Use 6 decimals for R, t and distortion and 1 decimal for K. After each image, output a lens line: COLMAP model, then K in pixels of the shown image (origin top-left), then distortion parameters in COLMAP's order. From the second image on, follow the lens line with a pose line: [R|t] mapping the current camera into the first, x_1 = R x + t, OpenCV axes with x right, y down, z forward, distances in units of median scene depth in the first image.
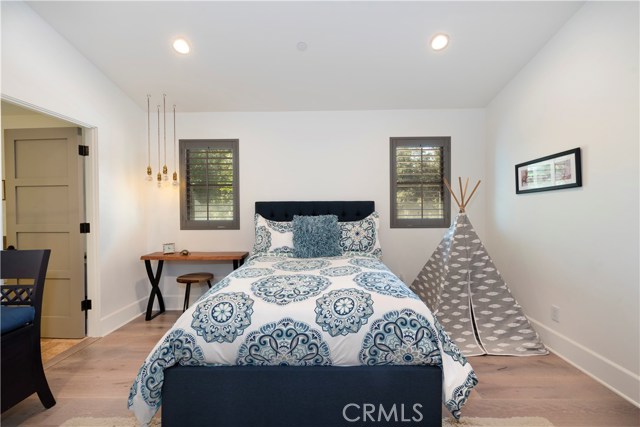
lens RADIAL K [[268.9, 0, 320.6], [0, 268.9, 212.8], [0, 0, 1]] dist [0.000790, -0.000481]
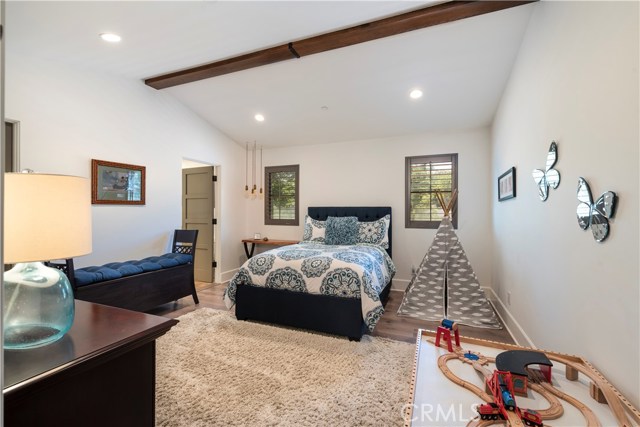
lens RADIAL K [[268.9, 0, 323.1], [0, 268.9, 213.5], [0, 0, 1]] dist [0.000790, -0.000481]
pose [[0.933198, 0.012140, -0.359158, 0.471080], [-0.015302, 0.999865, -0.005961, 0.003158], [0.359037, 0.011058, 0.933258, -0.438563]]
